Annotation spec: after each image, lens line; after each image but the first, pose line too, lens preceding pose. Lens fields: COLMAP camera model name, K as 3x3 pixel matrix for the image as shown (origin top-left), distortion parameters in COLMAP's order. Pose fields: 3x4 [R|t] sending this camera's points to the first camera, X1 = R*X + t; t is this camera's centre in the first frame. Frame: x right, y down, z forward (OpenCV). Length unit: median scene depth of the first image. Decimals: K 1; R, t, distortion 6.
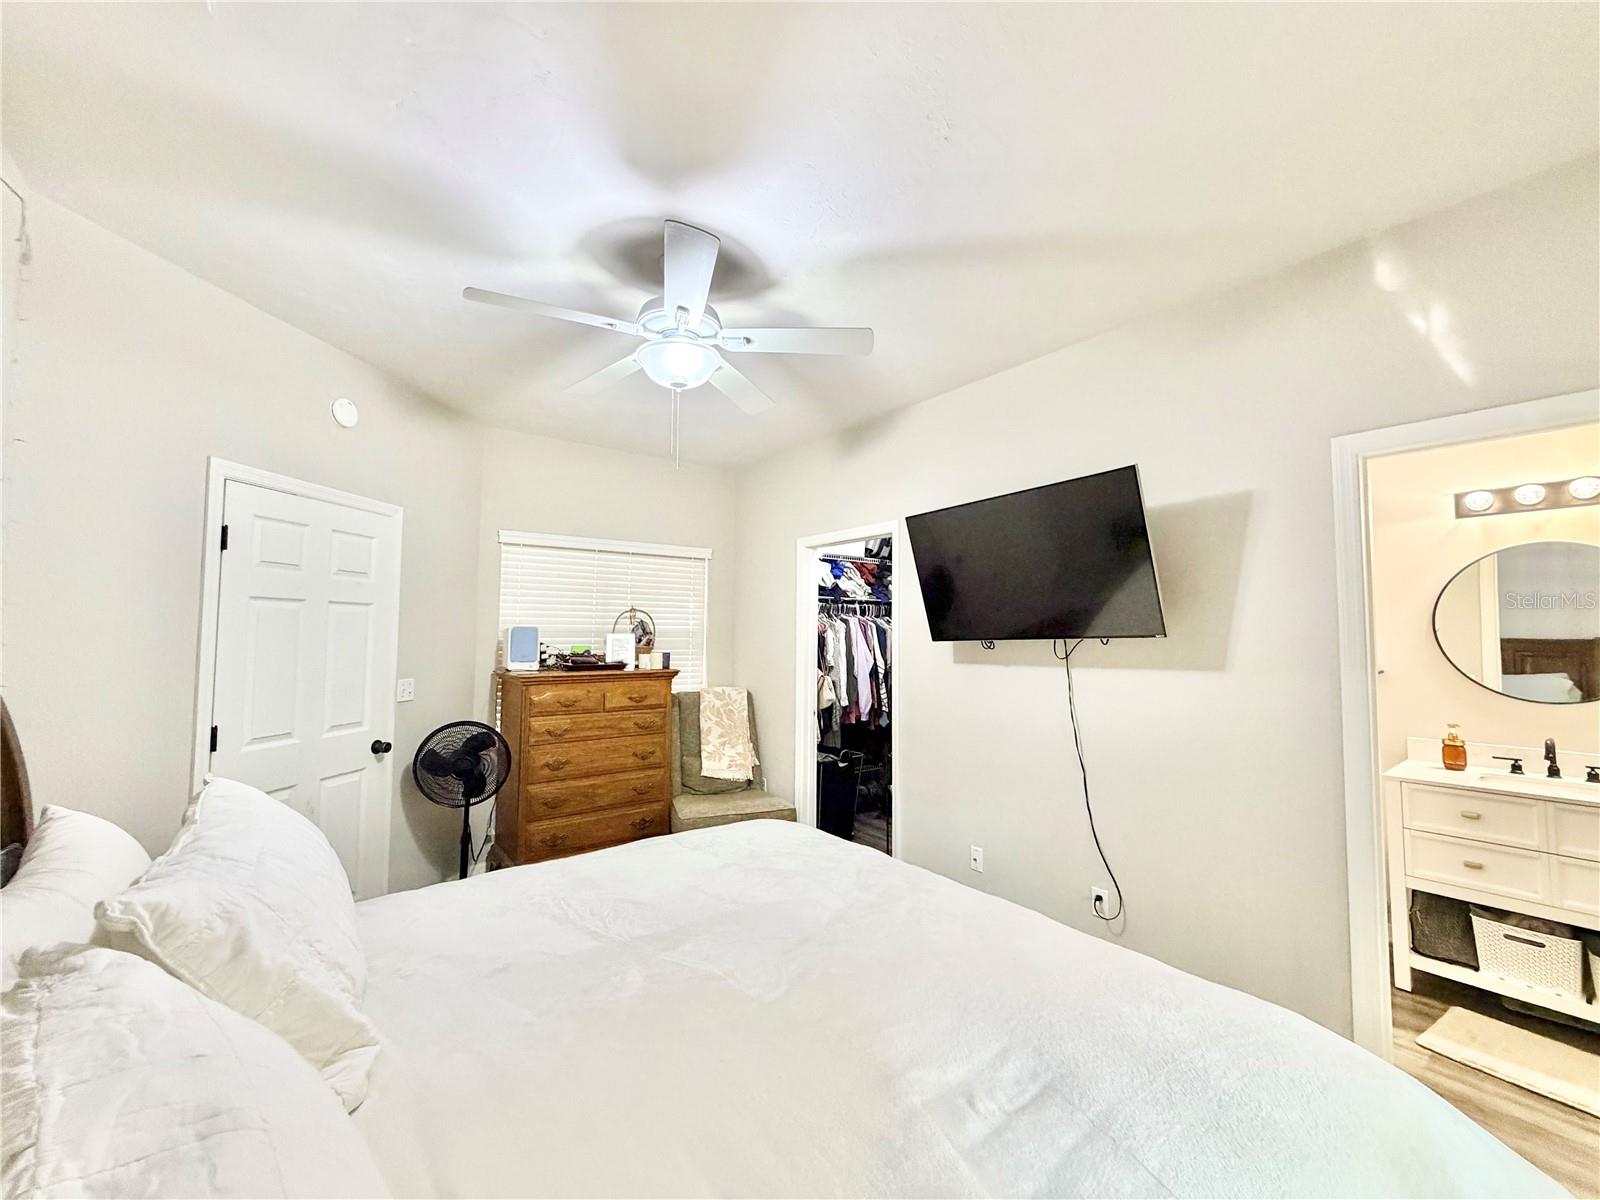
lens RADIAL K [[639.6, 0, 793.2], [0, 639.6, 600.9], [0, 0, 1]] dist [-0.000044, 0.000029]
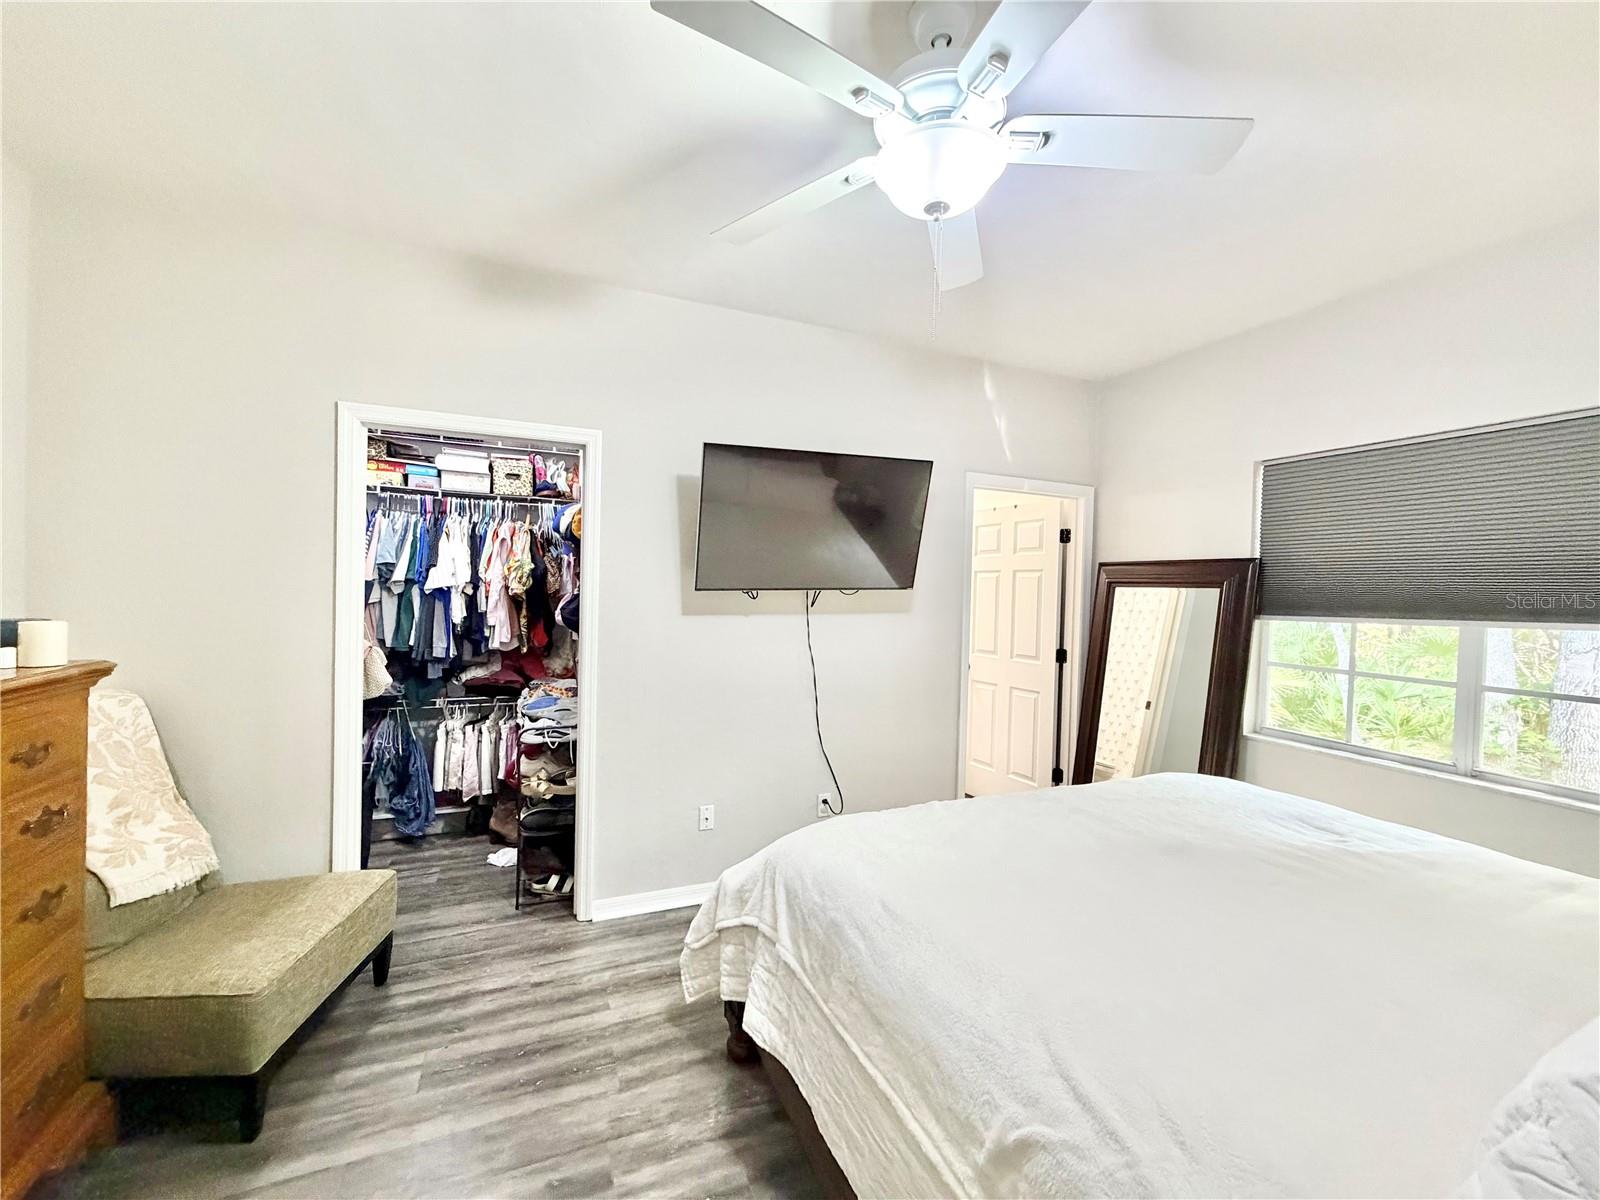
lens RADIAL K [[645.7, 0, 790.1], [0, 645.7, 604.1], [0, 0, 1]] dist [-0.000773, -0.000188]
pose [[0.253449, -0.025696, 0.967007, -0.521790], [-0.071001, 0.996457, 0.045088, 0.026479], [-0.964740, -0.080086, 0.250726, 0.564584]]
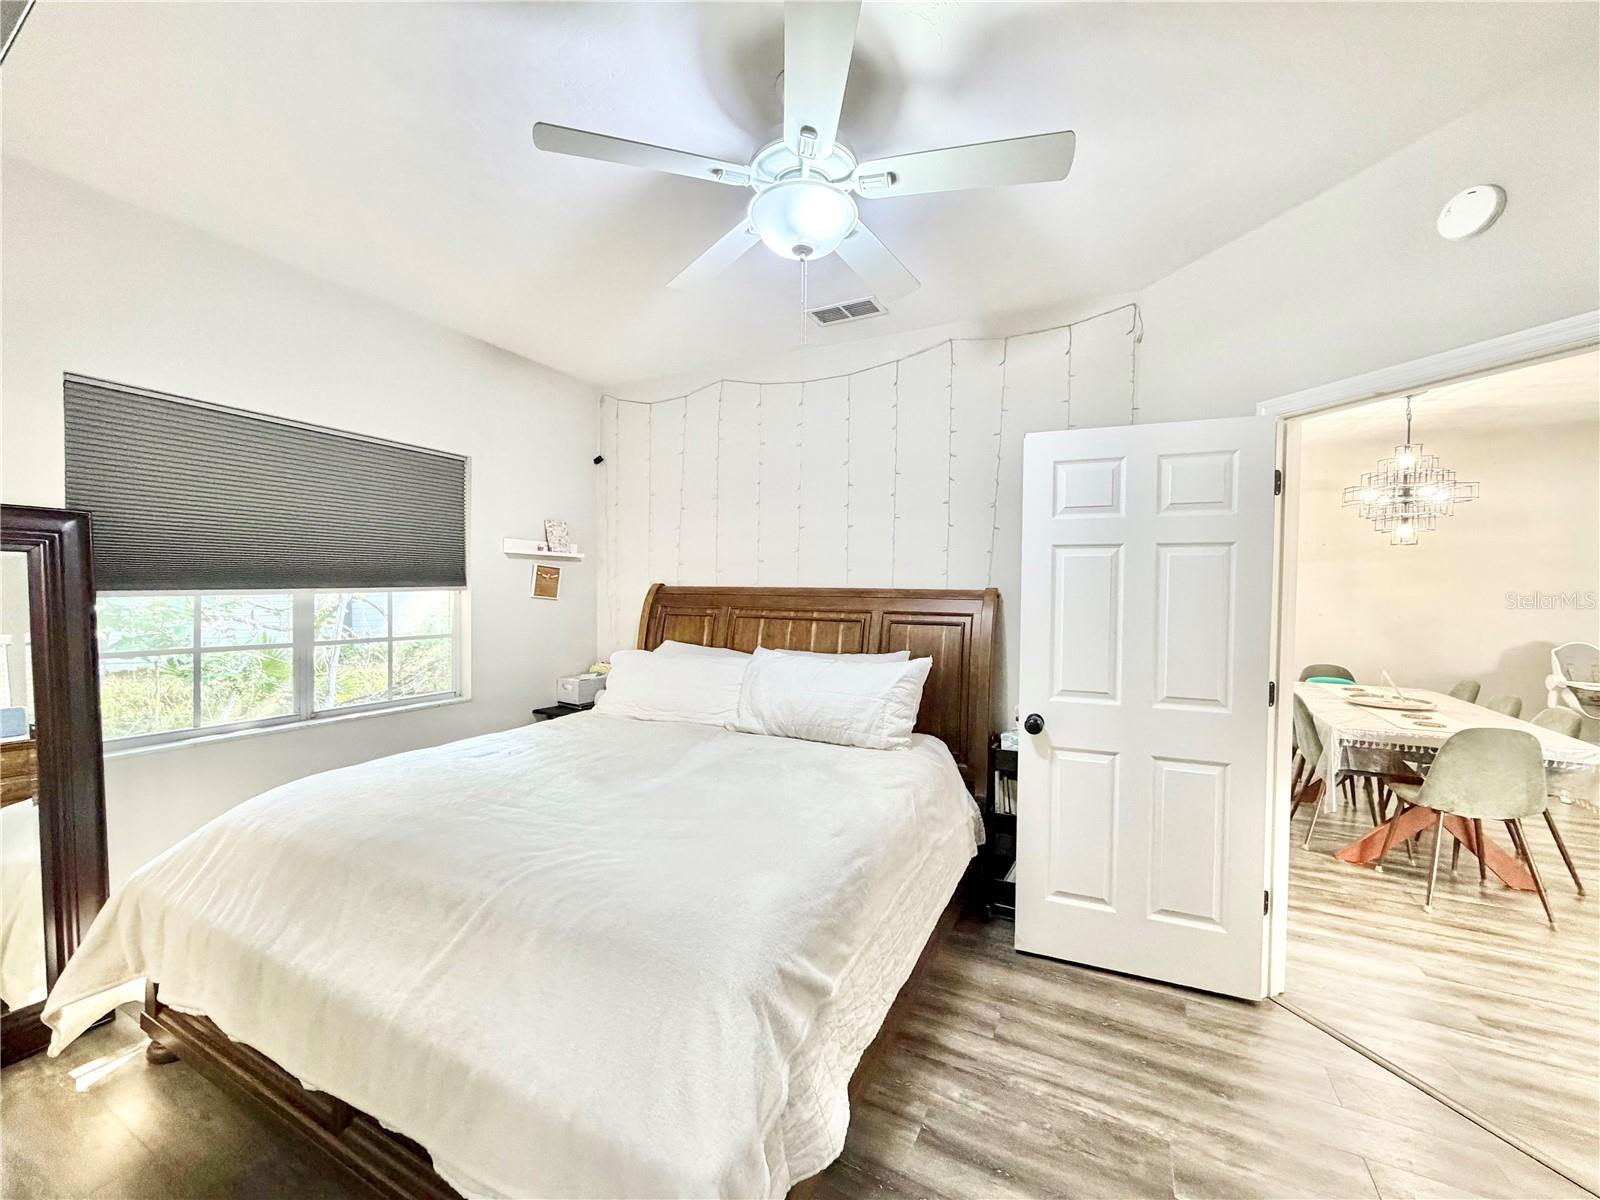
lens RADIAL K [[639.6, 0, 793.2], [0, 639.6, 600.9], [0, 0, 1]] dist [-0.000044, 0.000029]
pose [[-0.903544, -0.008933, -0.428402, 0.092870], [0.004251, 0.999547, -0.029808, 0.064822], [0.428474, -0.028754, -0.903097, 1.006586]]
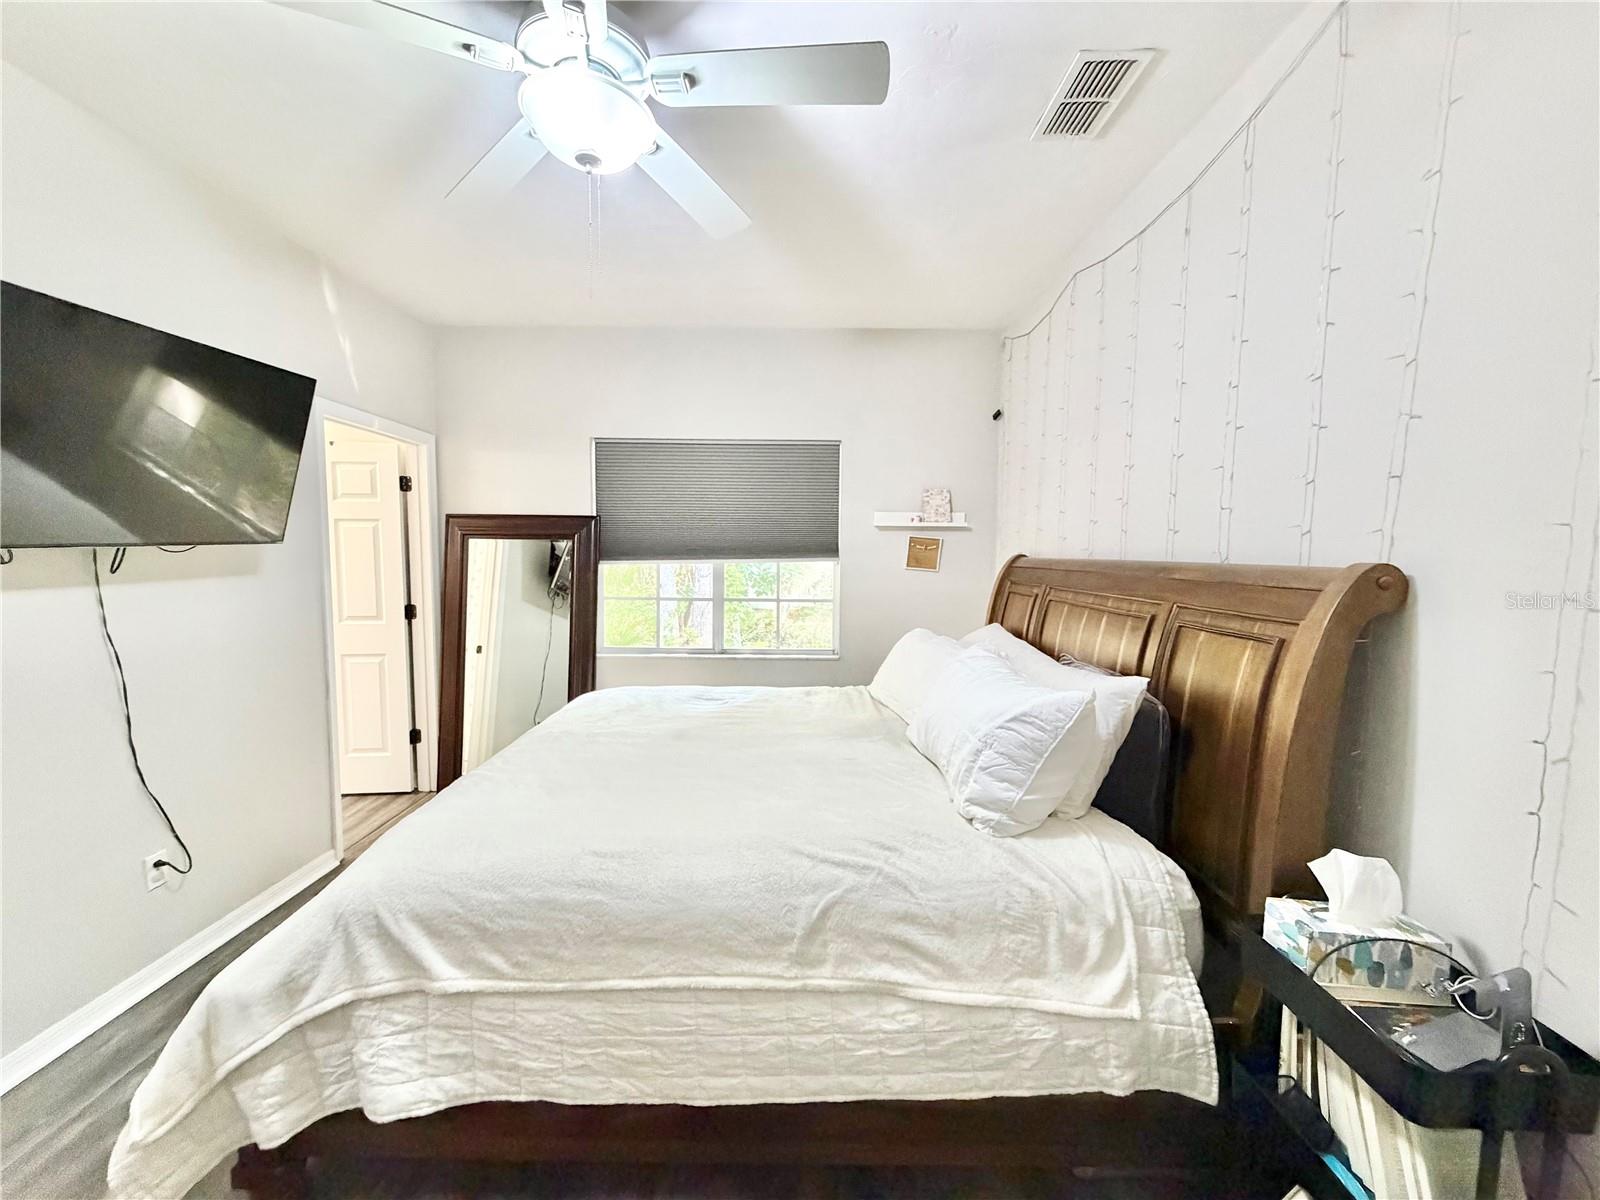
lens RADIAL K [[645.5, 0, 800.0], [0, 645.5, 600.0], [0, 0, 1]] dist [-0.001651, 0.000250]
pose [[-0.798537, -0.059606, 0.598987, -0.466613], [-0.044126, 0.998204, 0.040505, 0.042208], [-0.600326, 0.005914, -0.799734, 0.838092]]
